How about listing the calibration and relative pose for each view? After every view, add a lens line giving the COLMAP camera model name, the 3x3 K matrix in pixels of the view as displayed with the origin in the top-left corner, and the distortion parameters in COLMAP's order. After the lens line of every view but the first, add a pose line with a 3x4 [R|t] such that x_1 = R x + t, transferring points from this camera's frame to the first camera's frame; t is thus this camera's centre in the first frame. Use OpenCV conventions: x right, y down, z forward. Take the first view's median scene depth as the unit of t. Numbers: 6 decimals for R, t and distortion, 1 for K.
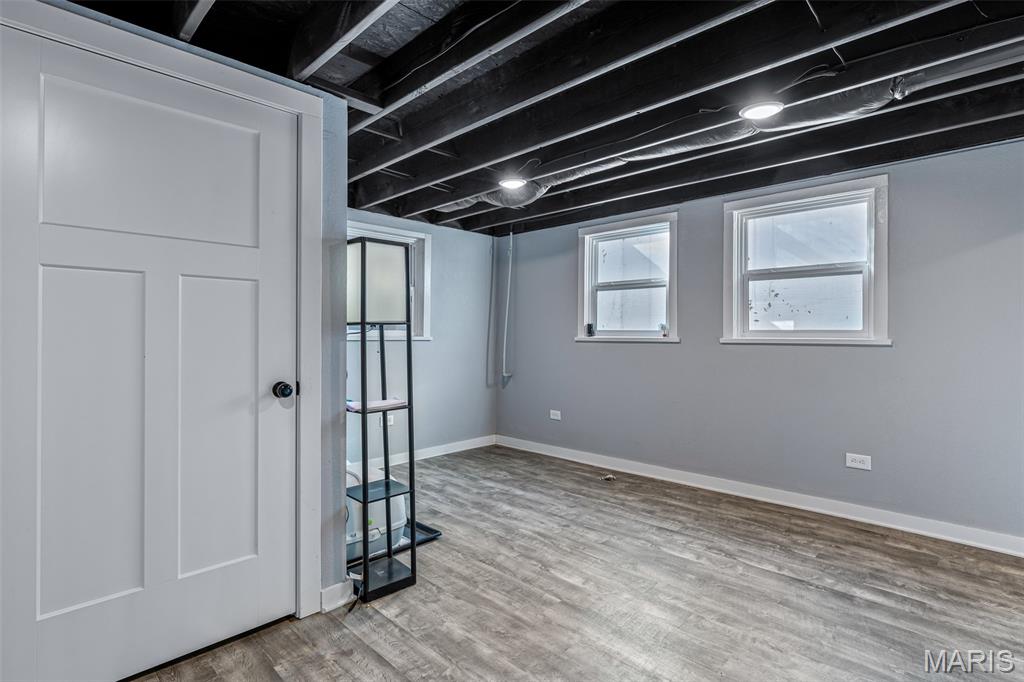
lens RADIAL K [[502.3, 0, 516.3], [0, 502.3, 338.3], [0, 0, 1]] dist [0.002166, 0.000074]
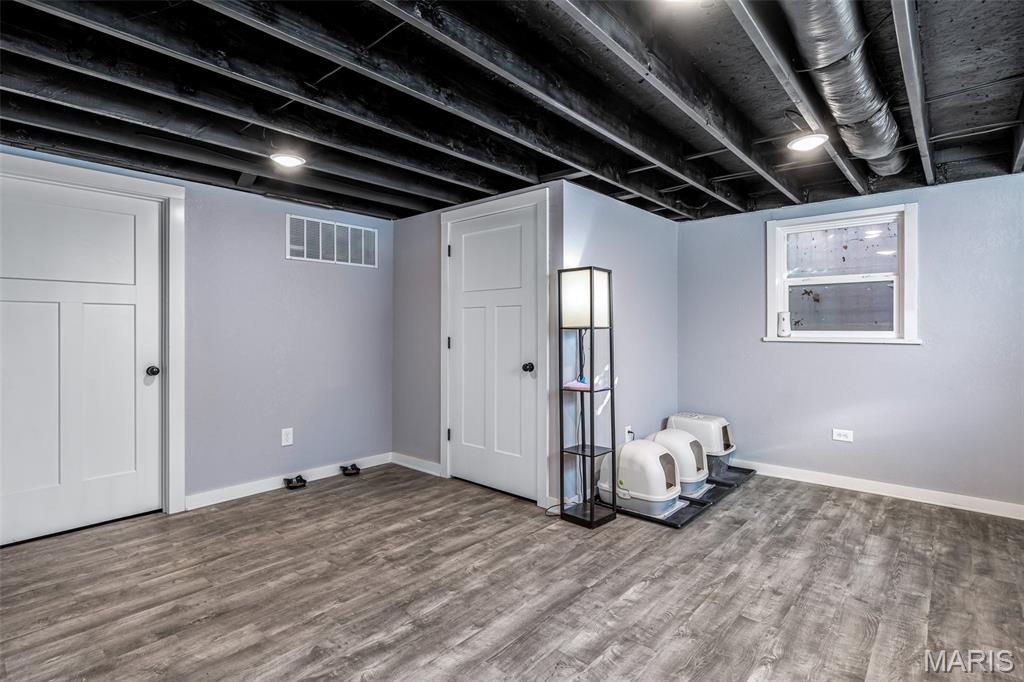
lens RADIAL K [[489.3, 0, 517.8], [0, 489.3, 333.7], [0, 0, 1]] dist [0.000067, 0.000010]
pose [[0.057016, 0.003883, -0.998366, 0.853255], [-0.009934, 0.999945, 0.003322, -0.012923], [0.998324, 0.009728, 0.057051, 0.602687]]
